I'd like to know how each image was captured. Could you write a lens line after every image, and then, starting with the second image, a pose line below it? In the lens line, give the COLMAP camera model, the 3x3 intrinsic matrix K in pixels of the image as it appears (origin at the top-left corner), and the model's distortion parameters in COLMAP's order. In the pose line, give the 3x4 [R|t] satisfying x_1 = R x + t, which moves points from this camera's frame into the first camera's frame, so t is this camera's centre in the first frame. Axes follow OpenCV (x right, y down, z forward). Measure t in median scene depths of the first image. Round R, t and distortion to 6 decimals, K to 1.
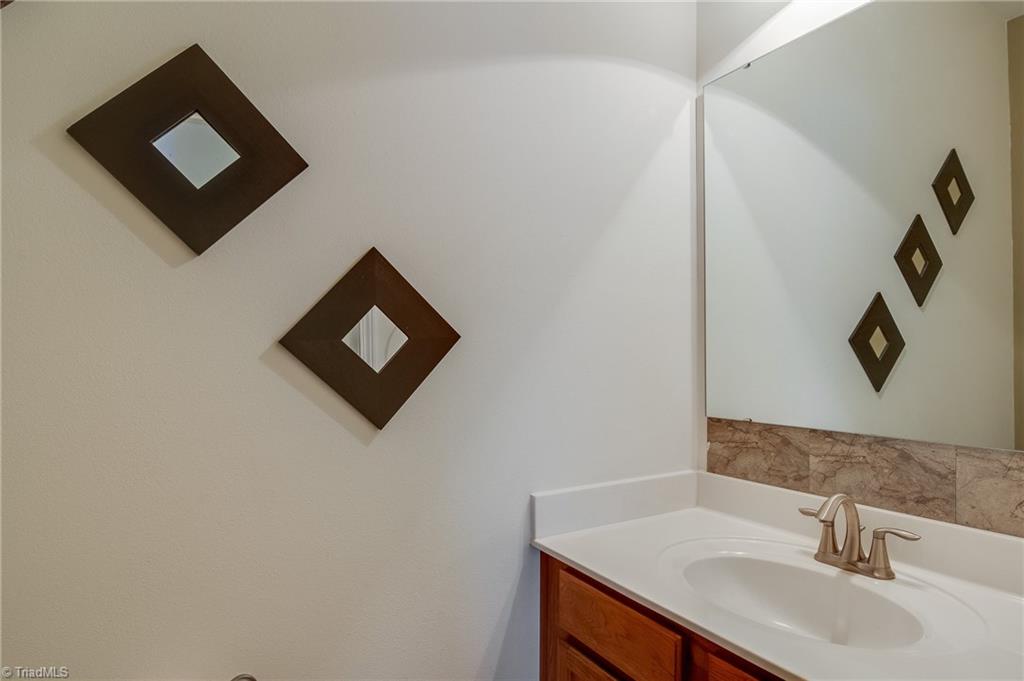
lens RADIAL K [[571.2, 0, 507.9], [0, 571.2, 347.1], [0, 0, 1]] dist [-0.012463, -0.001084]
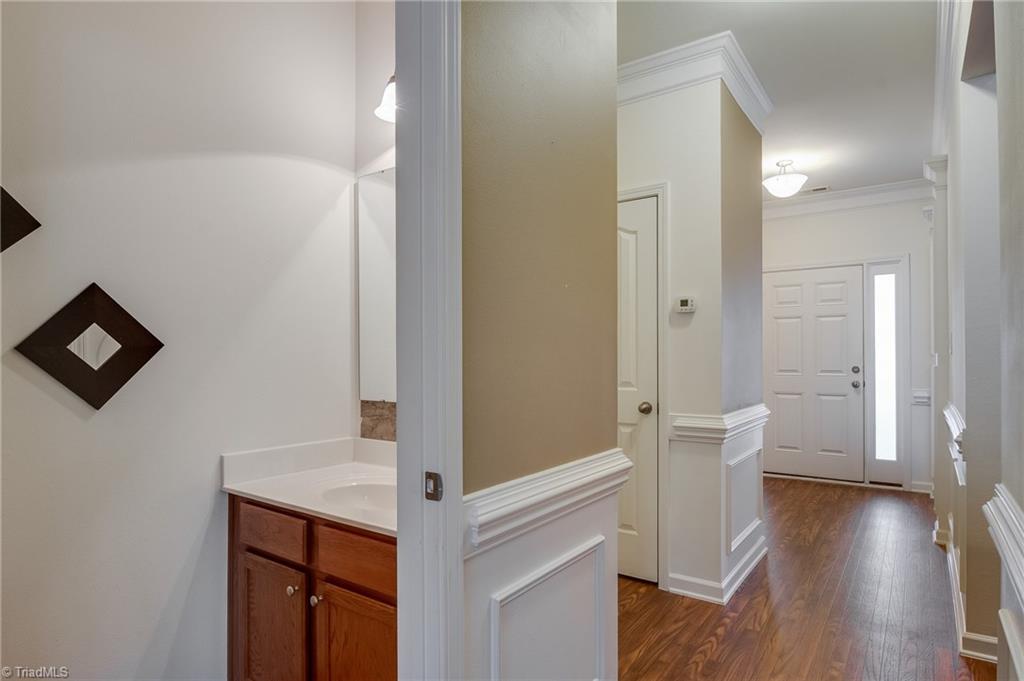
lens RADIAL K [[571.2, 0, 507.9], [0, 571.2, 347.1], [0, 0, 1]] dist [-0.012463, -0.001084]
pose [[0.911451, 0.008996, 0.411311, 0.107972], [-0.006407, 0.999950, -0.007673, -0.006899], [-0.411359, 0.004359, 0.911463, -0.611665]]
